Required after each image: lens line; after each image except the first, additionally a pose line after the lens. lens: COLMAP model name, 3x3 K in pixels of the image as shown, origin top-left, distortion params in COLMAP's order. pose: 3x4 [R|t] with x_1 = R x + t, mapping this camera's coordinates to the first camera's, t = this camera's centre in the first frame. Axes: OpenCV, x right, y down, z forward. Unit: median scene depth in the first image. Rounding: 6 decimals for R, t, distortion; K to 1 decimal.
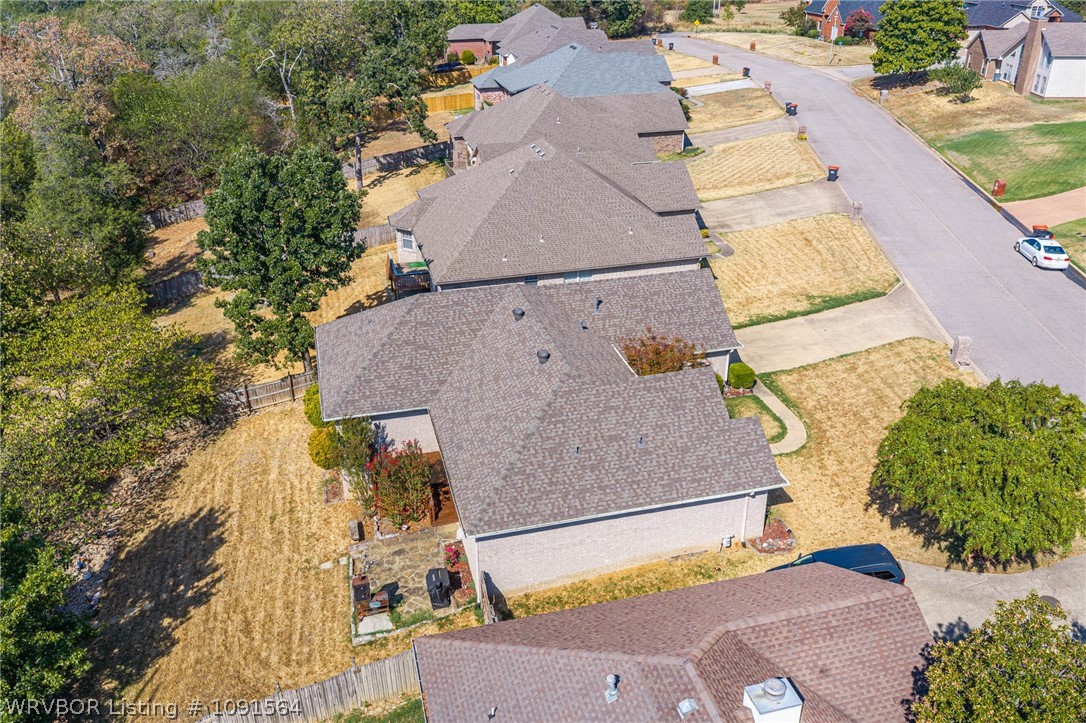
lens RADIAL K [[897.3, 0, 547.5], [0, 897.3, 358.8], [0, 0, 1]] dist [0.015249, -0.024923]
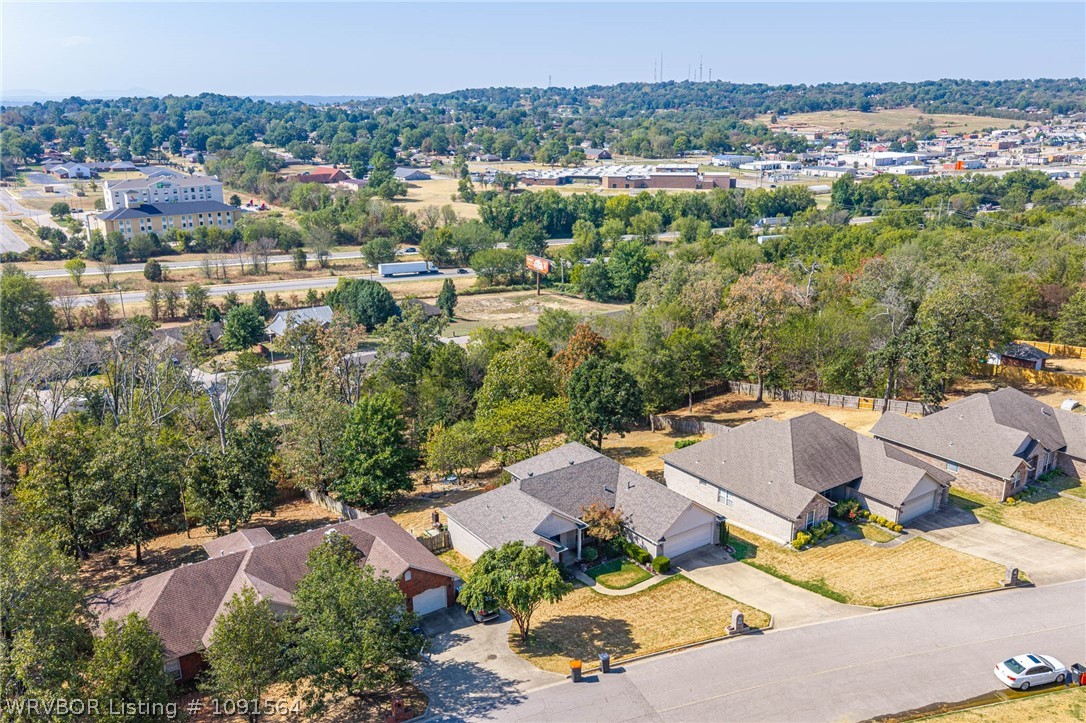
lens RADIAL K [[897.3, 0, 547.8], [0, 897.3, 359.4], [0, 0, 1]] dist [0.015249, -0.024923]
pose [[0.345595, 0.267529, -0.899440, 1.378255], [-0.416840, 0.902508, 0.108277, -0.370785], [0.840719, 0.337503, 0.423419, 0.017179]]
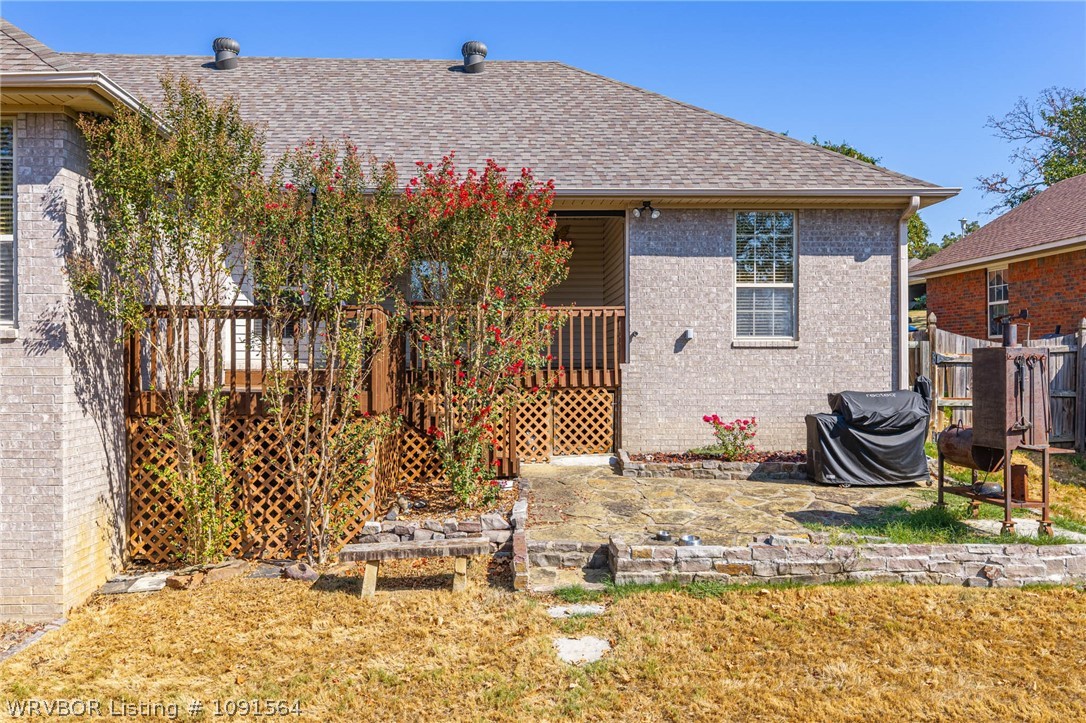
lens RADIAL K [[897.3, 0, 547.3], [0, 897.3, 359.9], [0, 0, 1]] dist [0.015249, -0.024923]
pose [[0.211523, 0.002378, 0.977370, -0.319770], [0.437229, 0.894126, -0.096801, 0.140713], [-0.874122, 0.447810, 0.188088, 0.696292]]
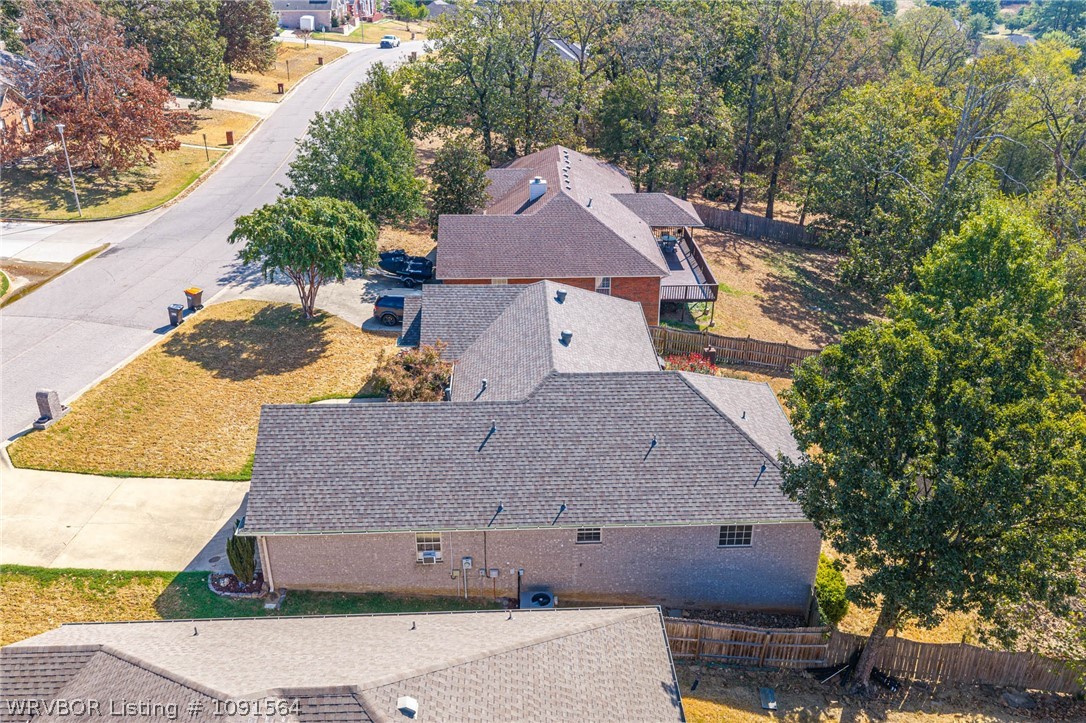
lens RADIAL K [[897.3, 0, 545.8], [0, 897.3, 358.8], [0, 0, 1]] dist [0.015249, -0.024923]
pose [[-0.974928, -0.093393, 0.201975, -0.159696], [0.104372, 0.609703, 0.785728, -0.607298], [-0.196526, 0.787108, -0.584669, 1.255437]]
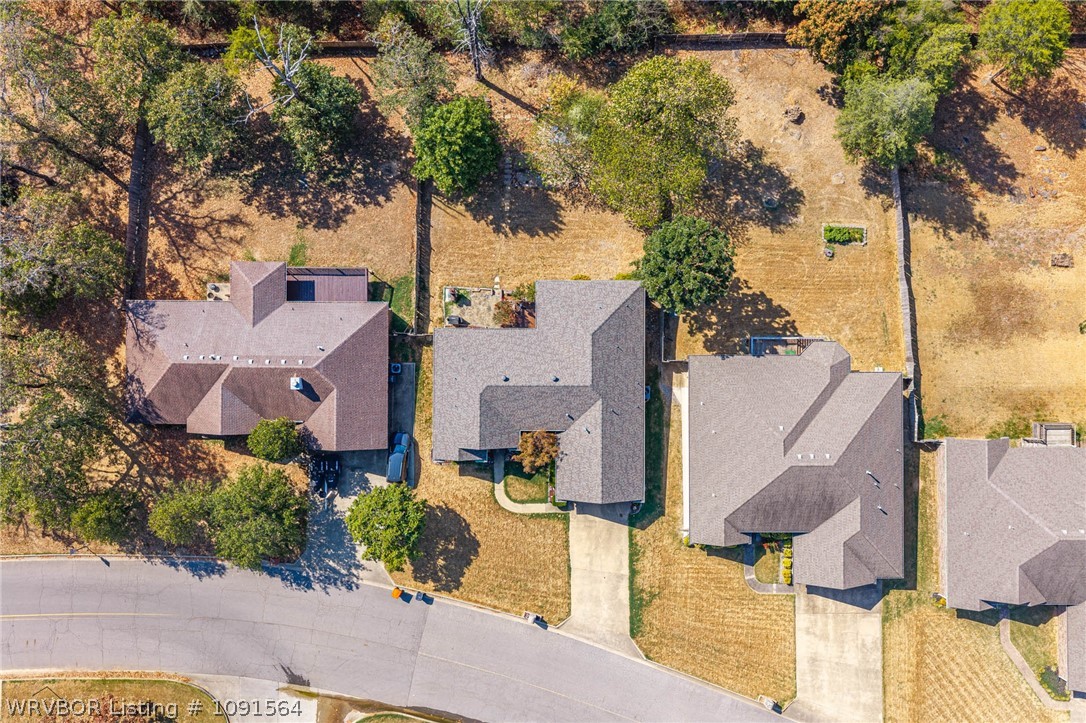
lens RADIAL K [[897.3, 0, 546.3], [0, 897.3, 369.3], [0, 0, 1]] dist [0.015249, -0.024923]
pose [[-0.260049, 0.965592, -0.002392, -0.031429], [-0.425073, -0.112254, 0.898171, -1.473481], [0.866999, 0.234586, 0.439639, 0.089630]]
